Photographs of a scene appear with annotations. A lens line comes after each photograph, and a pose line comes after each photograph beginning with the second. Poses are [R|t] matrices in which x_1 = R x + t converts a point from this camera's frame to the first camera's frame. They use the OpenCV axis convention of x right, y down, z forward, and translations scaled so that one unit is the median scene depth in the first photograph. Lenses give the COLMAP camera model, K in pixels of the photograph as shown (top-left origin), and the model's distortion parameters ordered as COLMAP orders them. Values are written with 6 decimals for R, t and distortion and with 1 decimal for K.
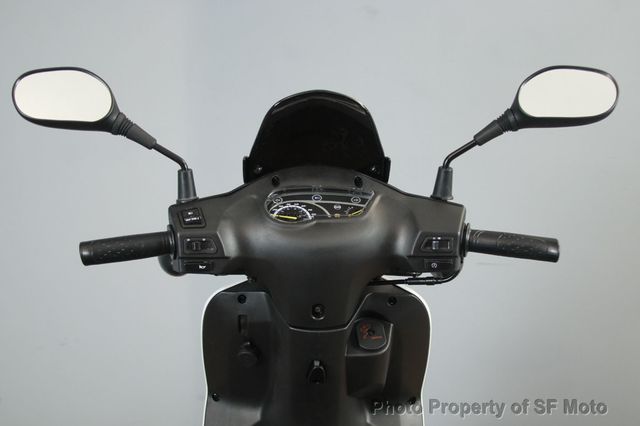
lens RADIAL K [[850.2, 0, 319.5], [0, 850.2, 209.2], [0, 0, 1]] dist [-0.135939, 0.000000]
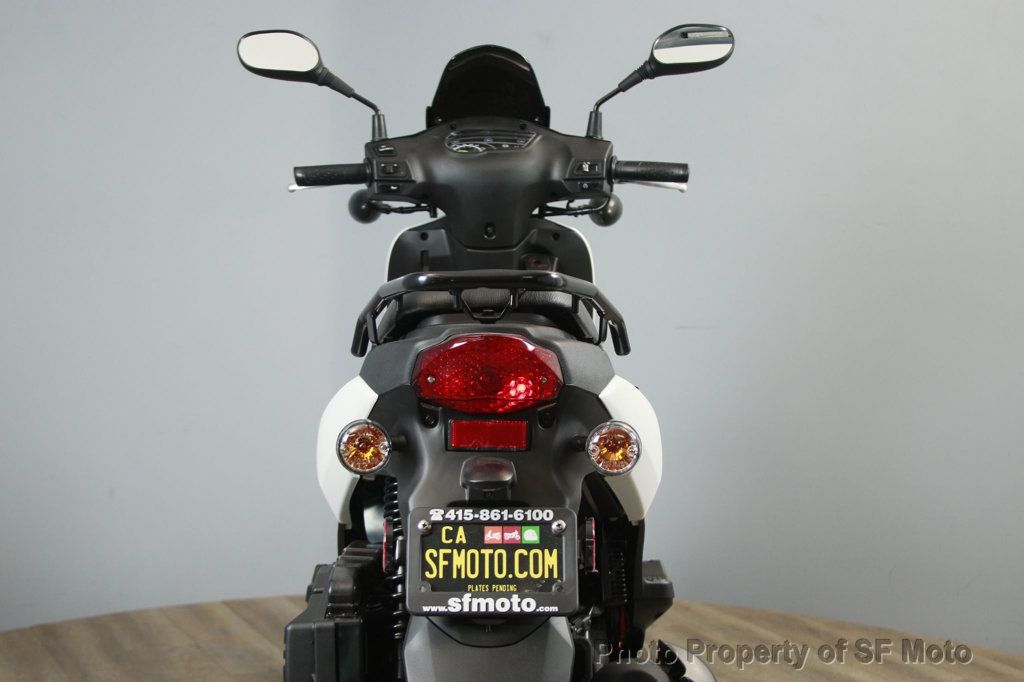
lens RADIAL K [[1687.7, 0, 515.5], [0, 1687.7, 342.6], [0, 0, 1]] dist [-0.049188, 0.000000]
pose [[0.999872, -0.012255, -0.010297, 0.056934], [0.011275, 0.995842, -0.090394, 0.492966], [0.011362, 0.090266, 0.995853, -1.349923]]
